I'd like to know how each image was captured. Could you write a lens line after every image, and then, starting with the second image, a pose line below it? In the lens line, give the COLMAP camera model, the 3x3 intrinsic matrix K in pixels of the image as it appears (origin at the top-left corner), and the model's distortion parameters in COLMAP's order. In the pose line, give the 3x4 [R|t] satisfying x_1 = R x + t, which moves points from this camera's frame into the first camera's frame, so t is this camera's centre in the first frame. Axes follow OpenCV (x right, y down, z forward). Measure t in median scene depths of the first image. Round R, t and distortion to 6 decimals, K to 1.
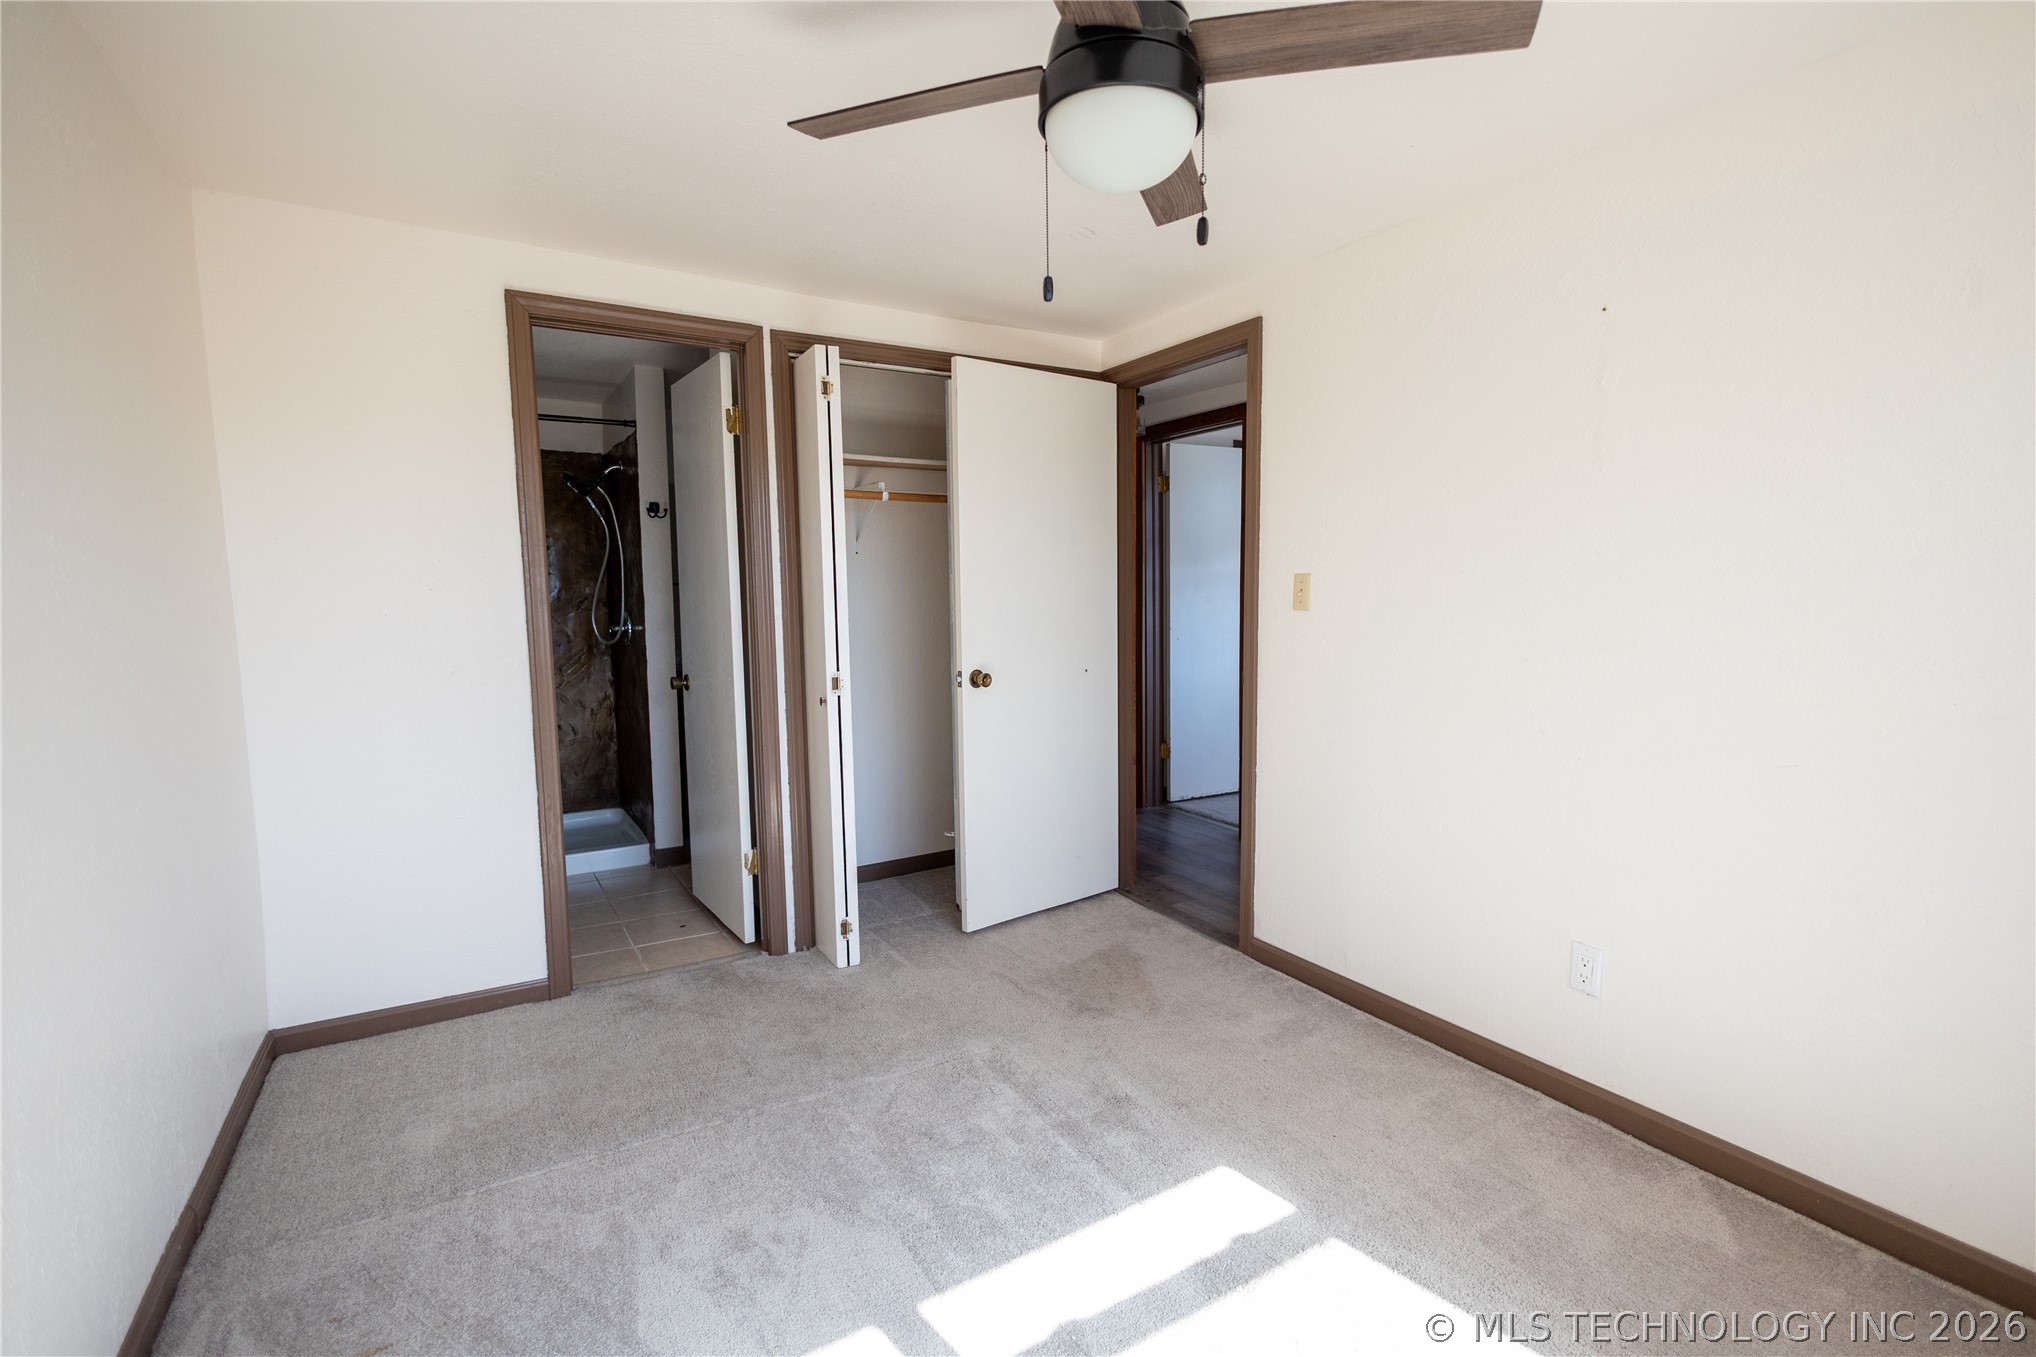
lens RADIAL K [[921.5, 0, 1015.6], [0, 921.5, 676.9], [0, 0, 1]] dist [-0.001739, -0.002411]
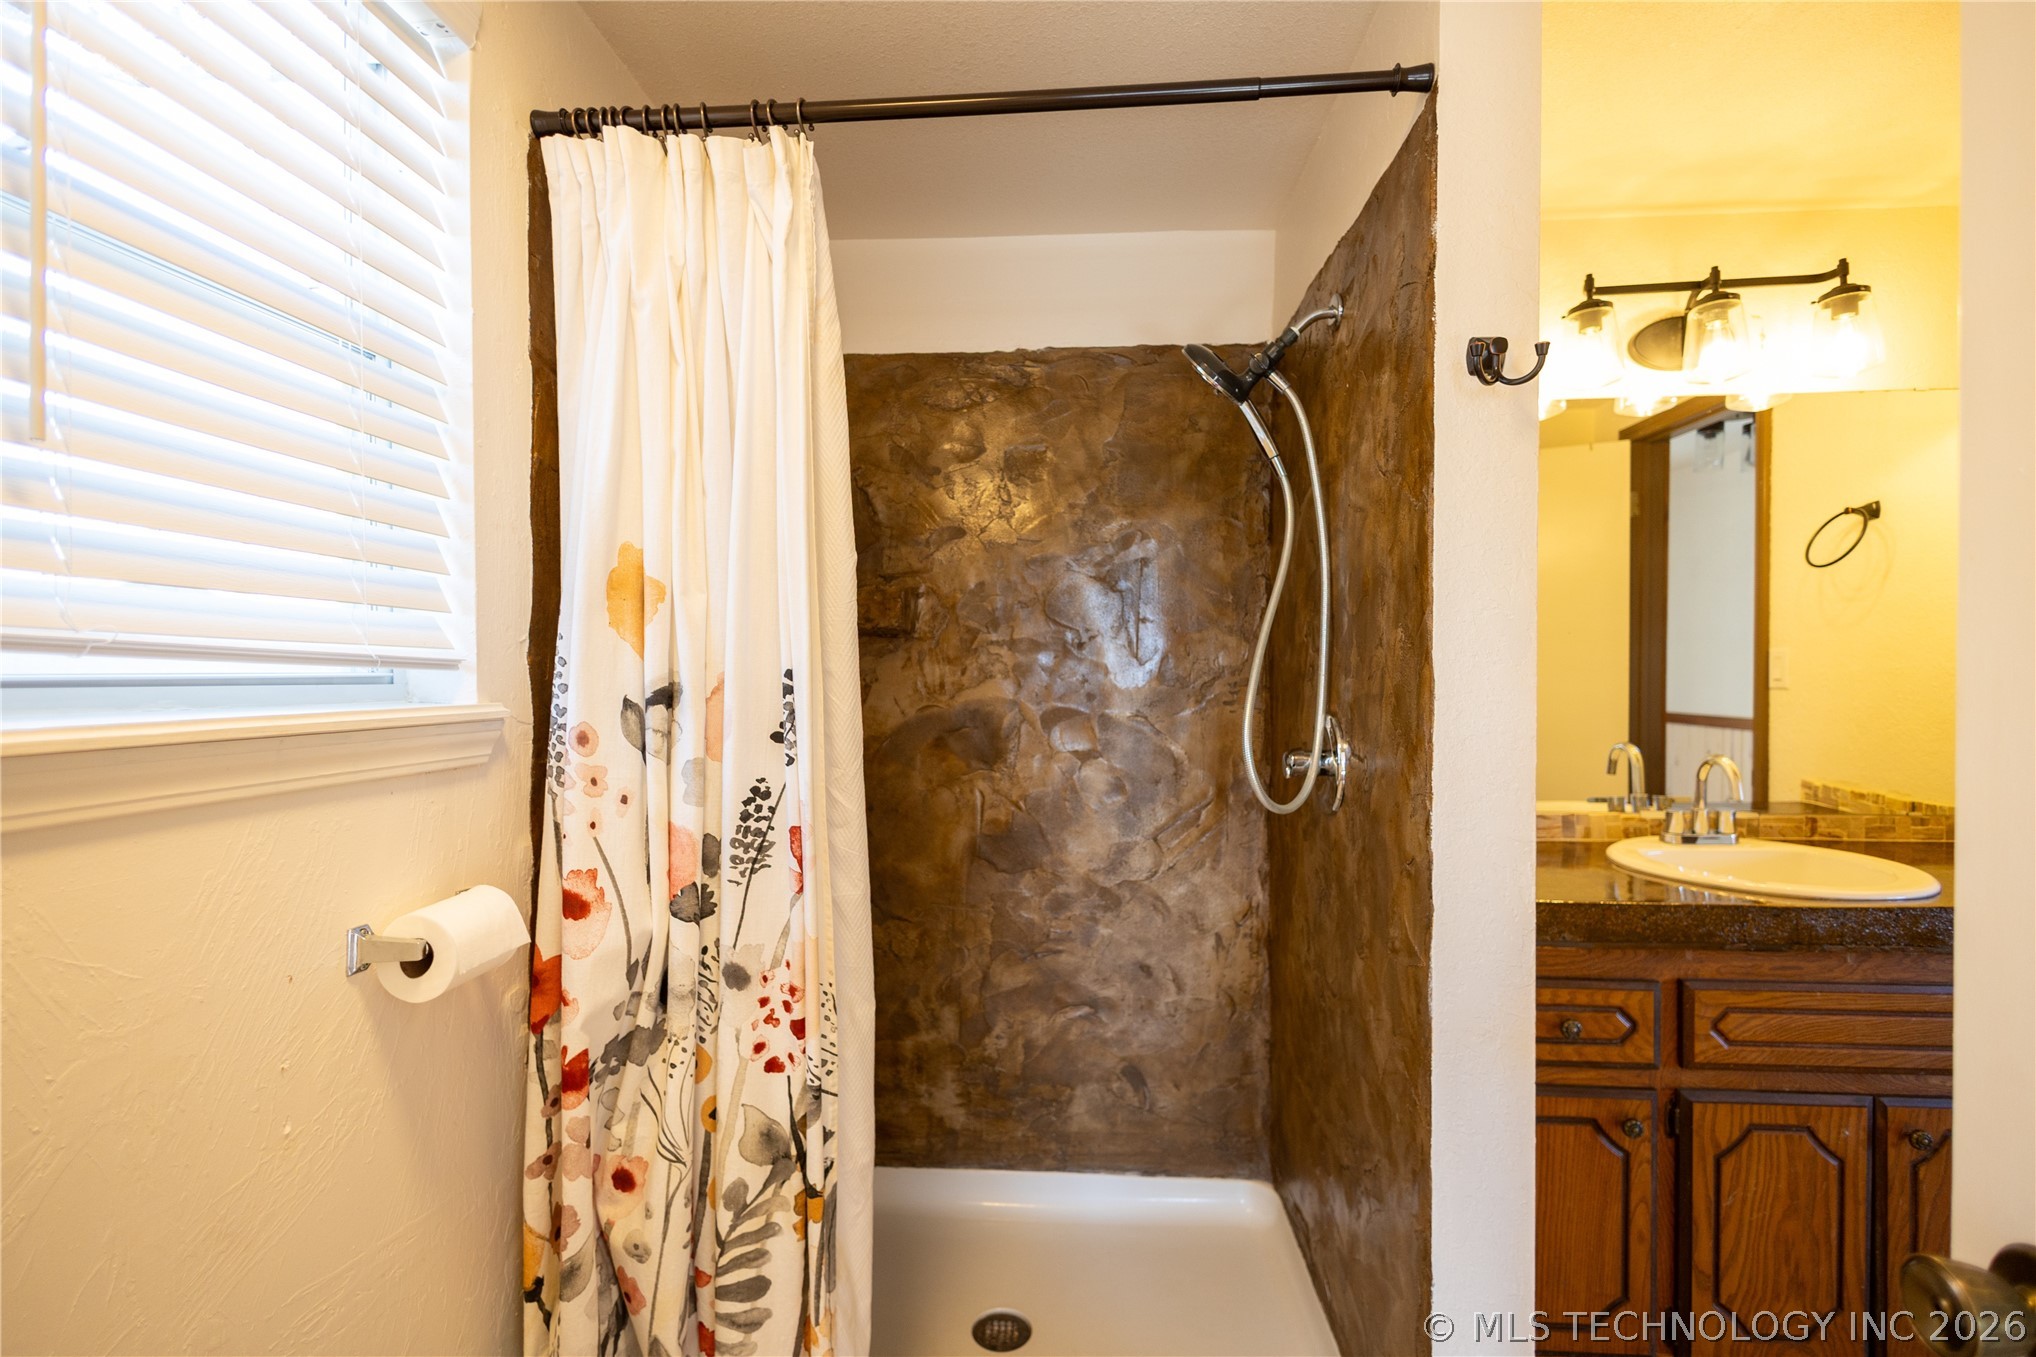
lens RADIAL K [[921.5, 0, 1016.4], [0, 921.5, 678.4], [0, 0, 1]] dist [-0.001739, -0.002411]
pose [[0.816227, 0.014742, -0.577543, -0.293929], [-0.060384, 0.996376, -0.059907, -0.052900], [0.574566, 0.083772, 0.814160, 0.593484]]
